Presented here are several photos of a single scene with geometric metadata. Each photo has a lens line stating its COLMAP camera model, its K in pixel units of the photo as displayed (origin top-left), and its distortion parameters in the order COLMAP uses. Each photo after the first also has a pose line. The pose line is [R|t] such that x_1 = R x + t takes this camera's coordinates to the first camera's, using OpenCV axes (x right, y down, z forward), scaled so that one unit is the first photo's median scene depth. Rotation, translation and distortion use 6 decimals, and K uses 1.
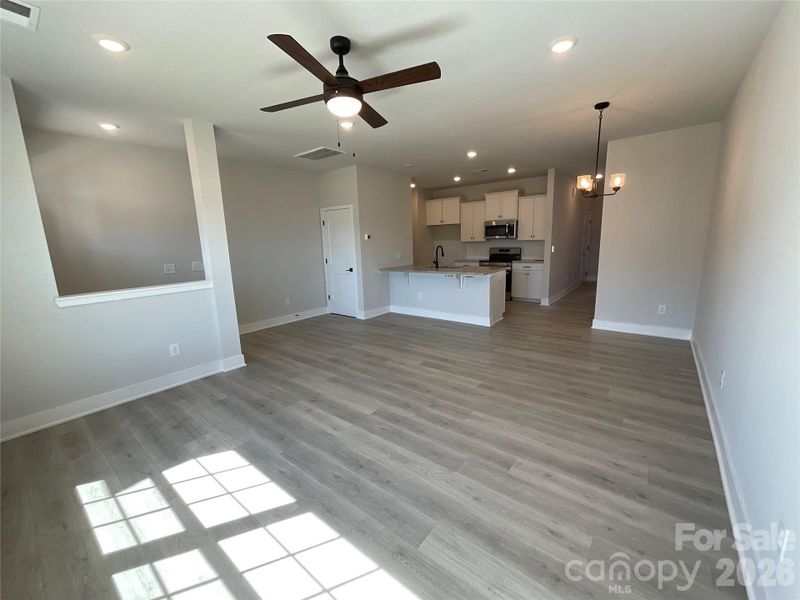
lens RADIAL K [[324.6, 0, 400.0], [0, 324.6, 300.0], [0, 0, 1]] dist [-0.001321, 0.000136]
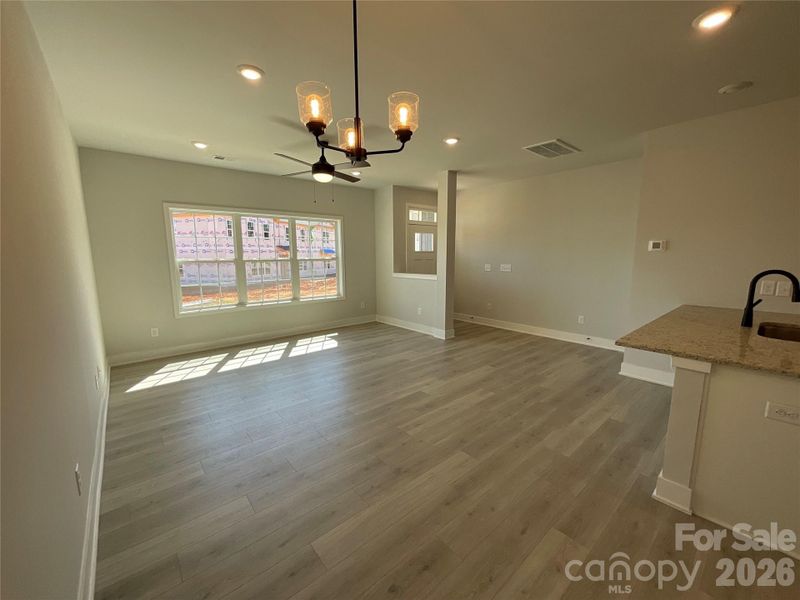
lens RADIAL K [[324.6, 0, 400.0], [0, 324.6, 300.0], [0, 0, 1]] dist [-0.001321, 0.000136]
pose [[-0.192254, 0.171804, -0.966189, 1.028050], [-0.167443, 0.964375, 0.204799, -0.252120], [0.966955, 0.201155, -0.156637, 1.185412]]
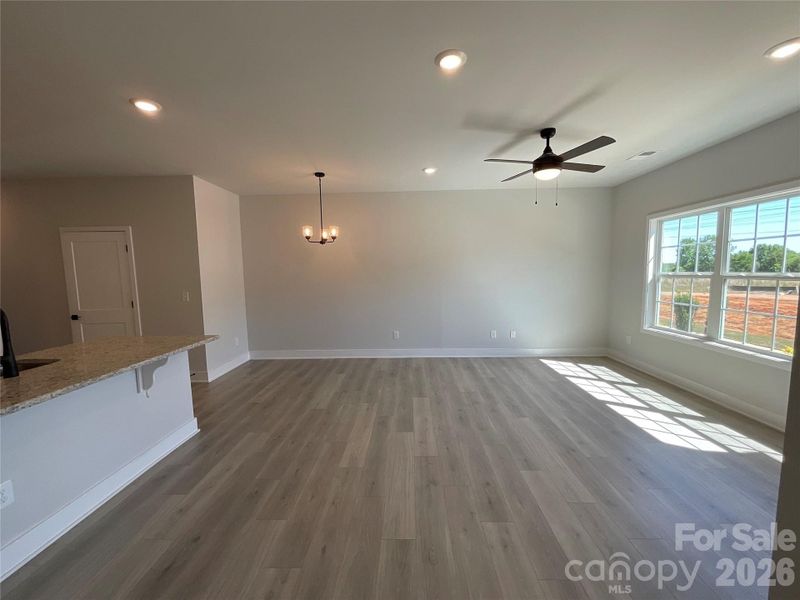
lens RADIAL K [[324.6, 0, 400.0], [0, 324.6, 300.0], [0, 0, 1]] dist [-0.001321, 0.000136]
pose [[-0.597092, -0.032630, 0.801509, -0.610111], [0.180185, 0.968184, 0.173647, -0.280664], [-0.781674, 0.248103, -0.572216, 1.591333]]
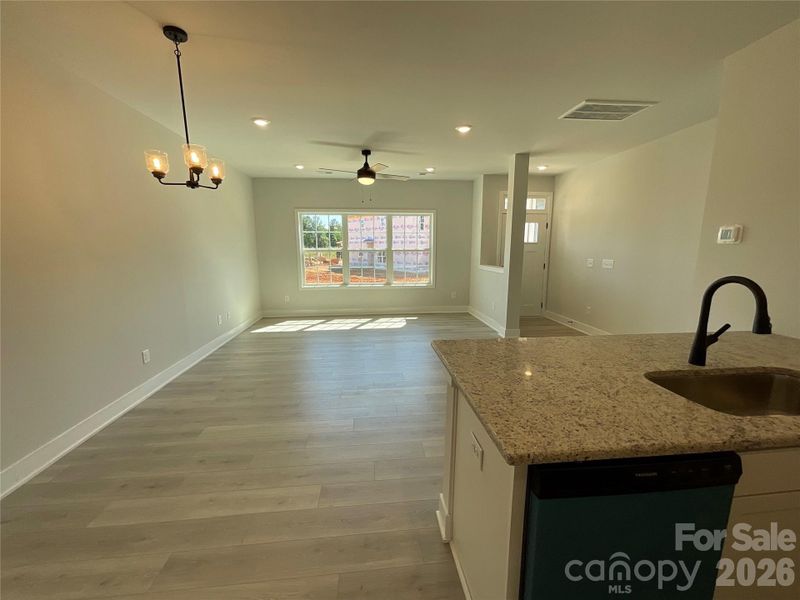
lens RADIAL K [[324.6, 0, 400.0], [0, 324.6, 300.0], [0, 0, 1]] dist [-0.001321, 0.000136]
pose [[-0.718099, 0.149716, -0.679647, 0.794774], [-0.101711, 0.943523, 0.315309, -0.361274], [0.688469, 0.295551, -0.662315, 1.808279]]
